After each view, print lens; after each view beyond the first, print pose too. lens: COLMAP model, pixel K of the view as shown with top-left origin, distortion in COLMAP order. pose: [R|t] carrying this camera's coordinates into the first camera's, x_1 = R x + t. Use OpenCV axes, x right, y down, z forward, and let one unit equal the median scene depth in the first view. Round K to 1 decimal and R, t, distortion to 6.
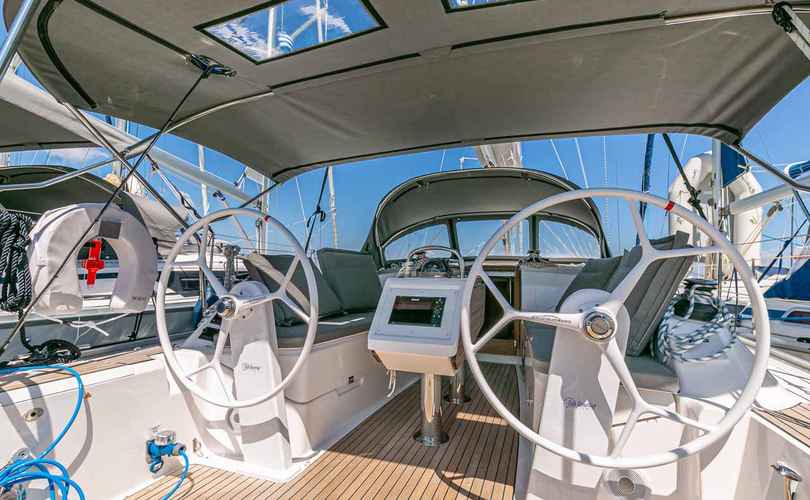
lens RADIAL K [[399.3, 0, 416.5], [0, 399.3, 251.6], [0, 0, 1]] dist [-0.005438, 0.000037]
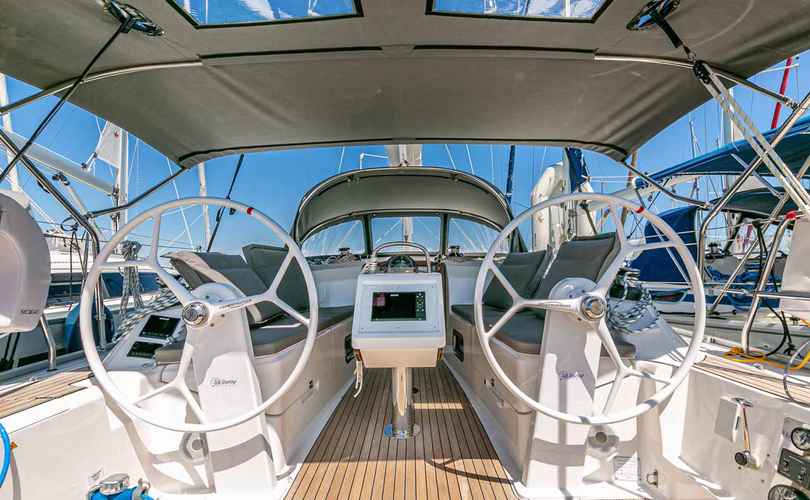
lens RADIAL K [[399.3, 0, 416.5], [0, 399.3, 251.6], [0, 0, 1]] dist [-0.005438, 0.000037]
pose [[0.936408, -0.009816, 0.350776, -0.301878], [0.006774, 0.999928, 0.009900, 0.001095], [-0.350848, -0.006895, 0.936407, 0.044130]]
